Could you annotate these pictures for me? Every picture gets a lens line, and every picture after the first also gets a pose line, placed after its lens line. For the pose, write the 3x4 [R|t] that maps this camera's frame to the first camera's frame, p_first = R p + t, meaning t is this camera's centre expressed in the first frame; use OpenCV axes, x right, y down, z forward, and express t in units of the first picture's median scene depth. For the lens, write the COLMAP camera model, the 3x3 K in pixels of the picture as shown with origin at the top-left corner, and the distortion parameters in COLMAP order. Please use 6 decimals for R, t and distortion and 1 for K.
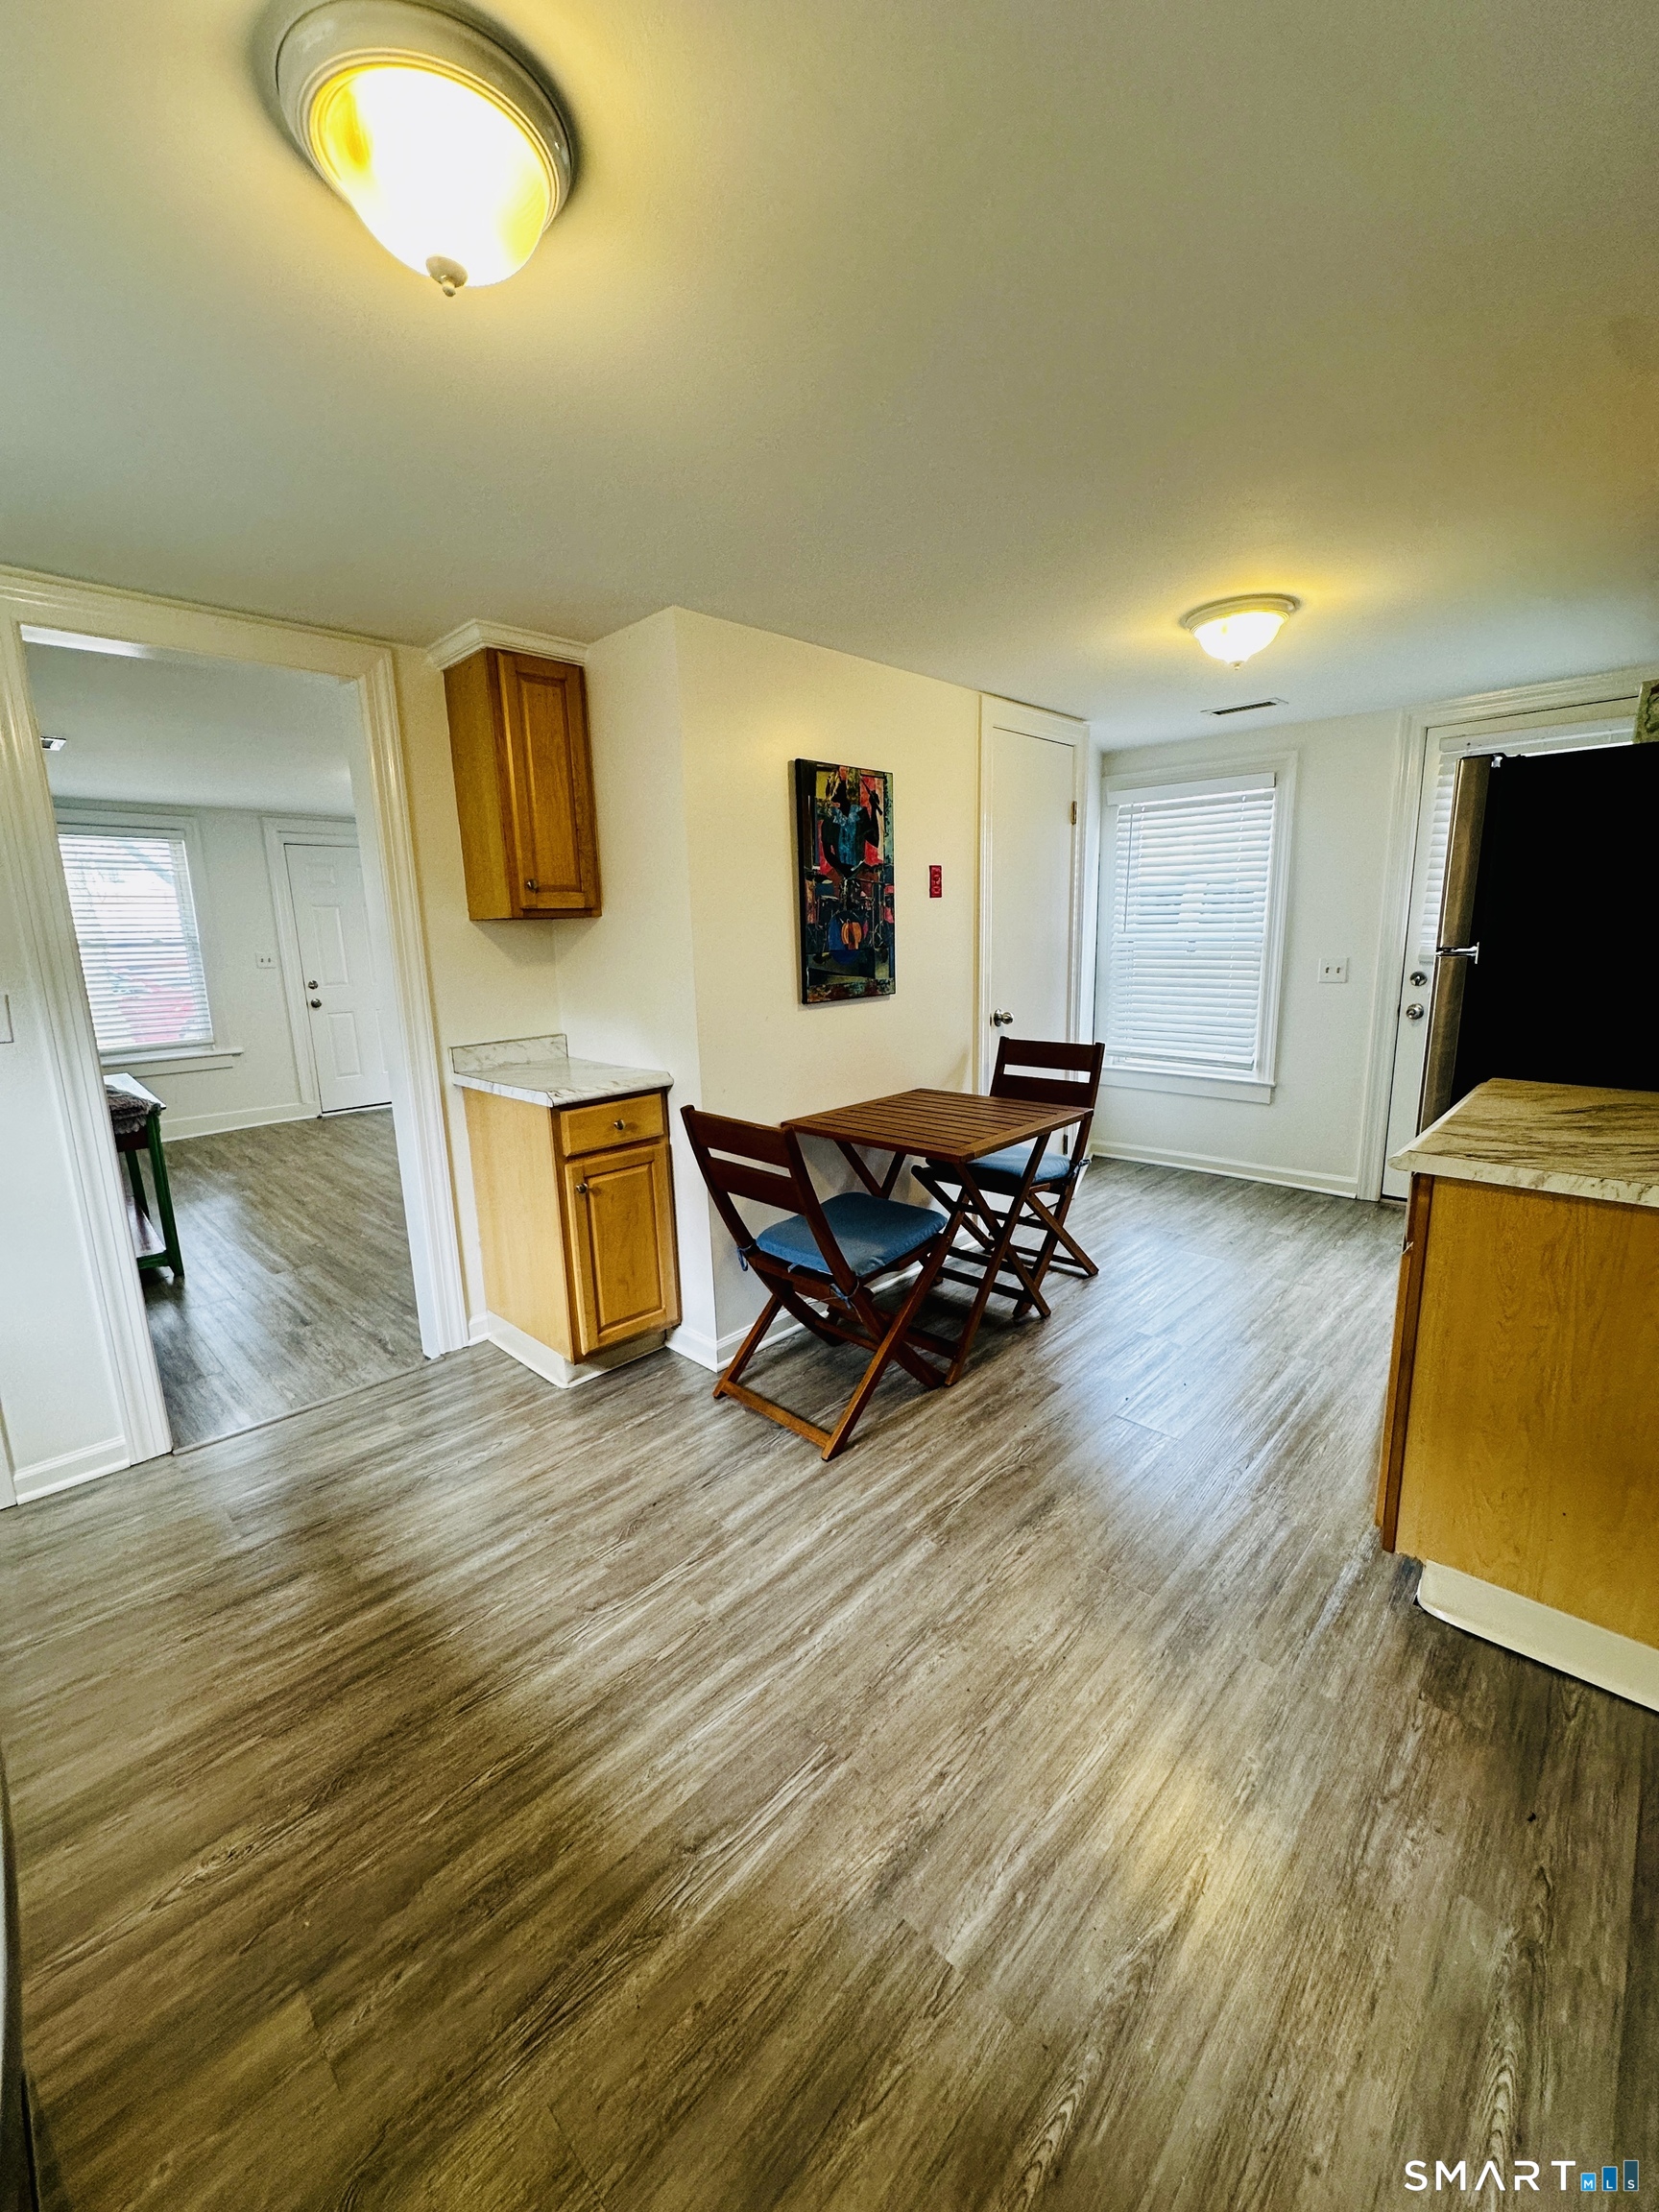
lens RADIAL K [[883.4, 0, 831.1], [0, 883.4, 1107.1], [0, 0, 1]] dist [-0.002772, 0.000670]
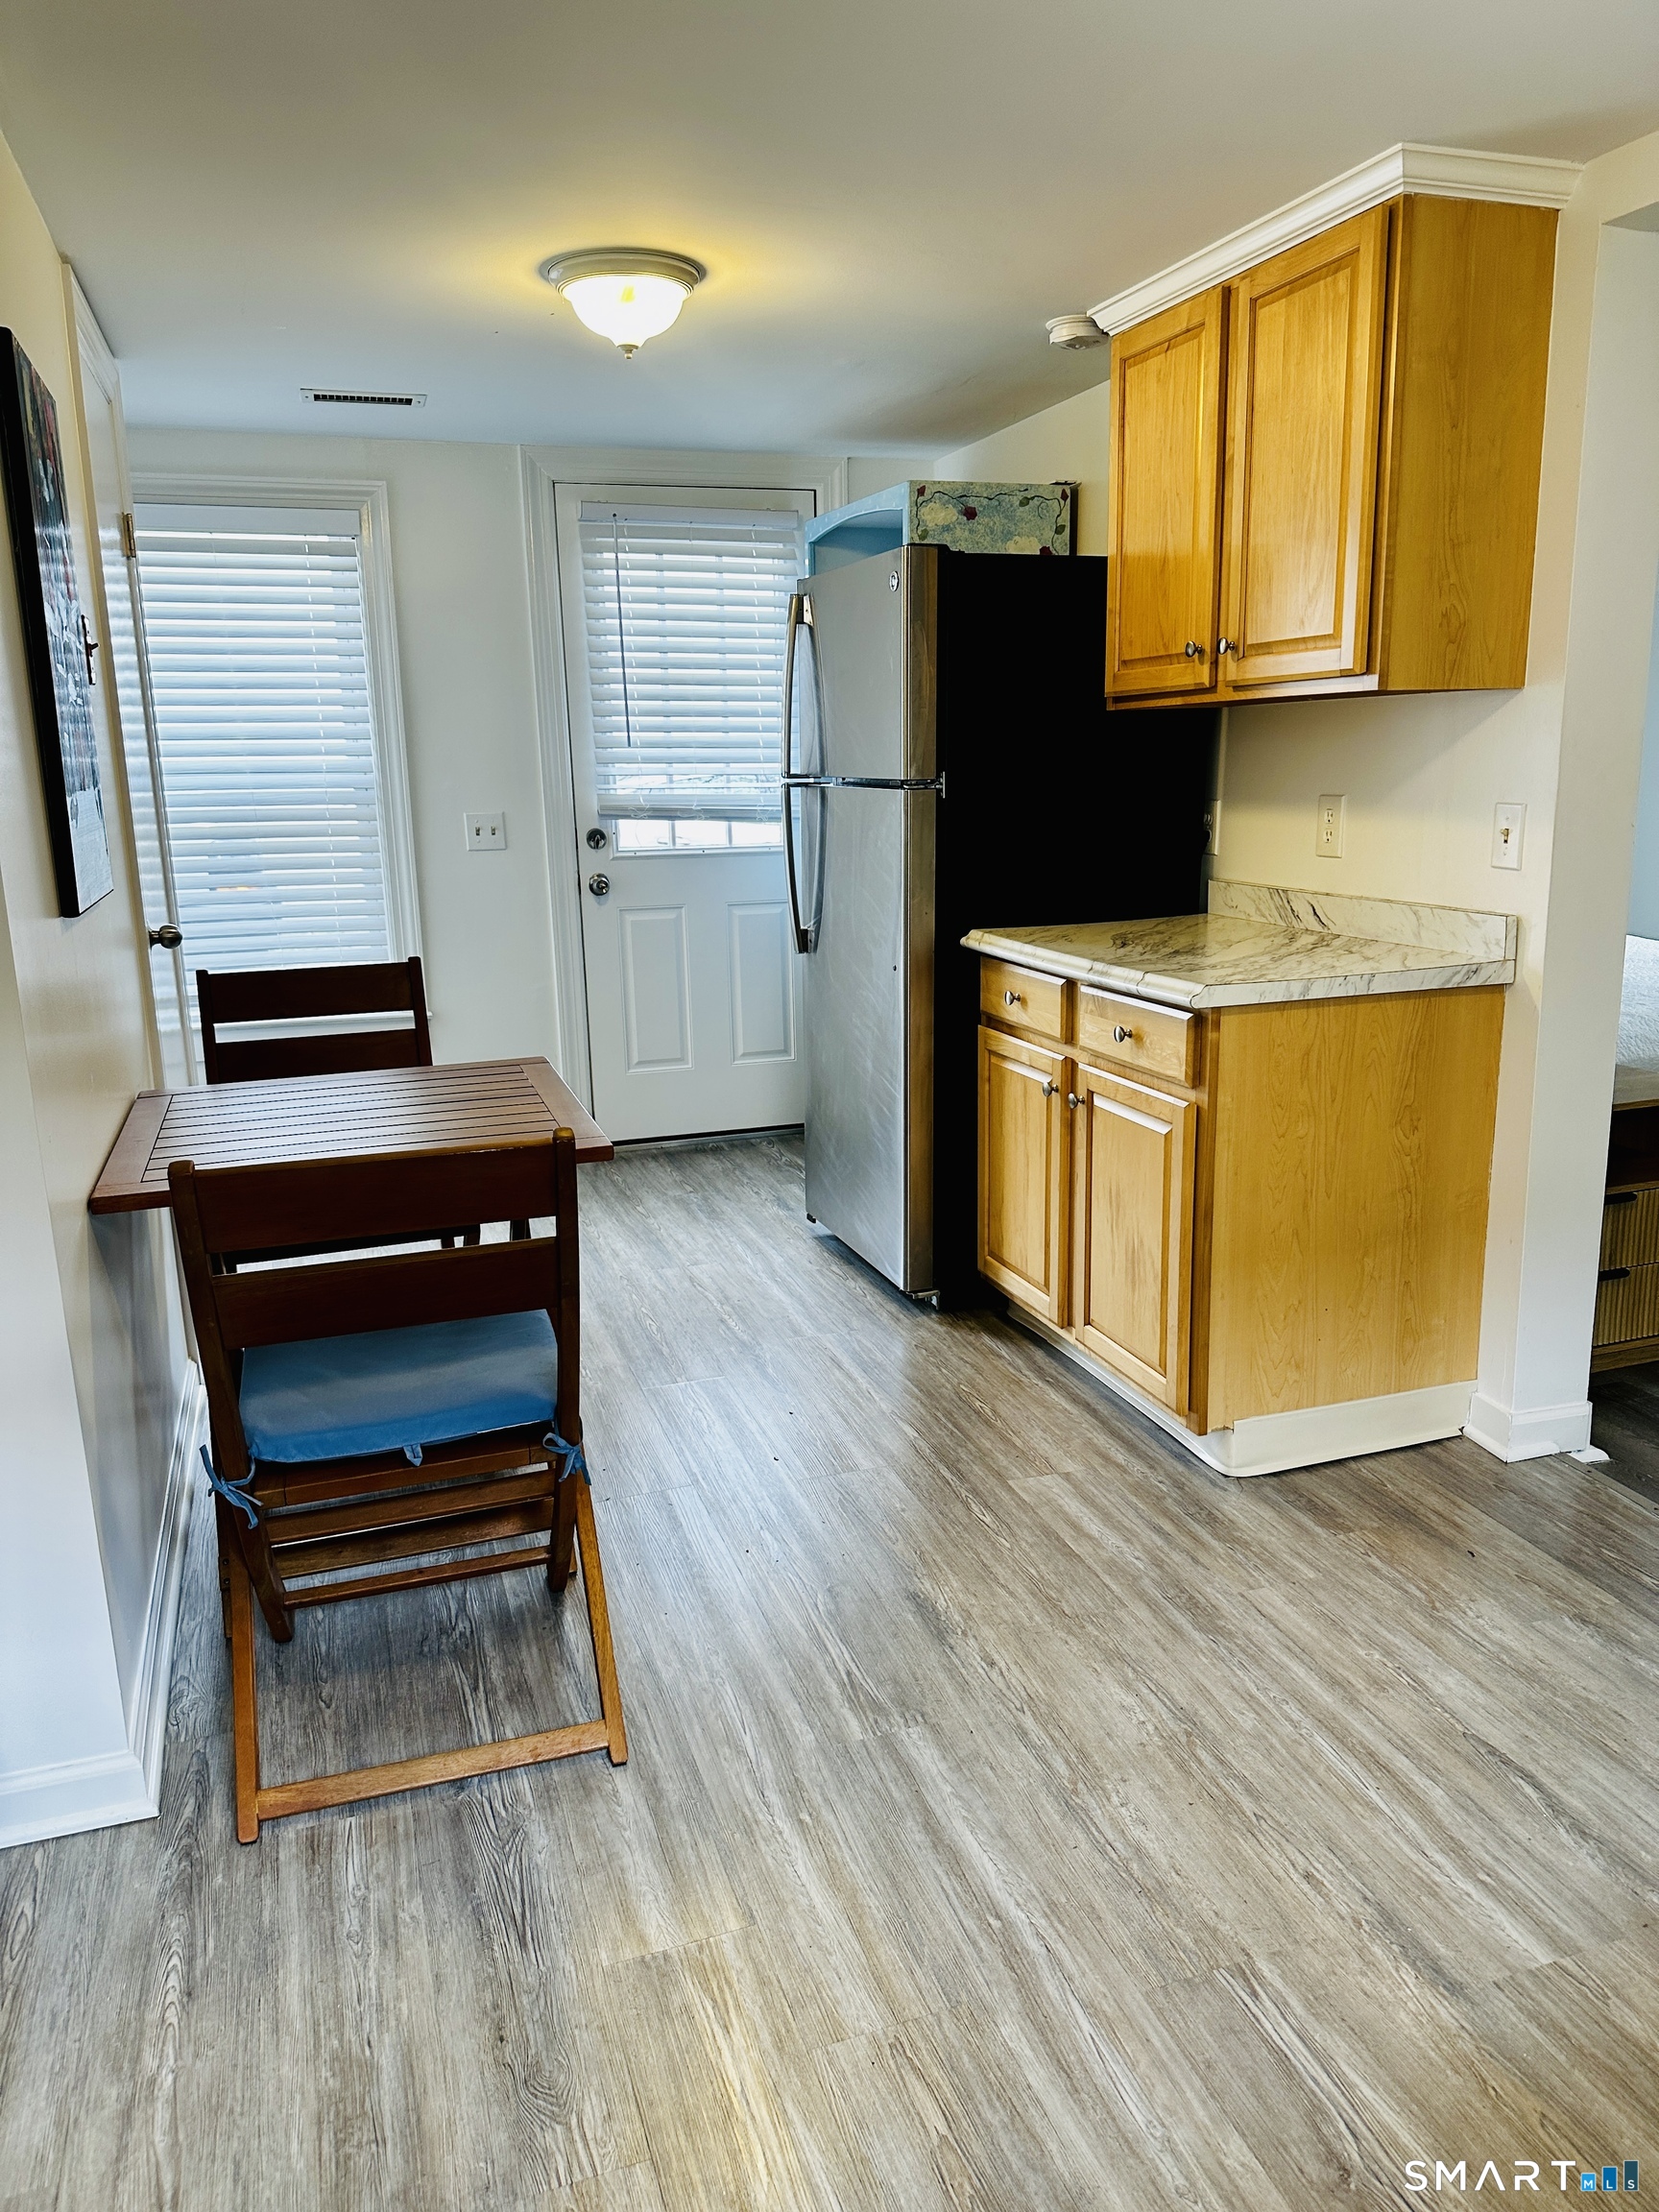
lens RADIAL K [[1552.7, 0, 832.0], [0, 1552.7, 1120.0], [0, 0, 1]] dist [0.045131, -0.060903]
pose [[0.456187, -0.189069, 0.869567, -0.667699], [0.184947, 0.975976, 0.115180, -0.050549], [-0.870453, 0.108280, 0.480195, 0.407039]]
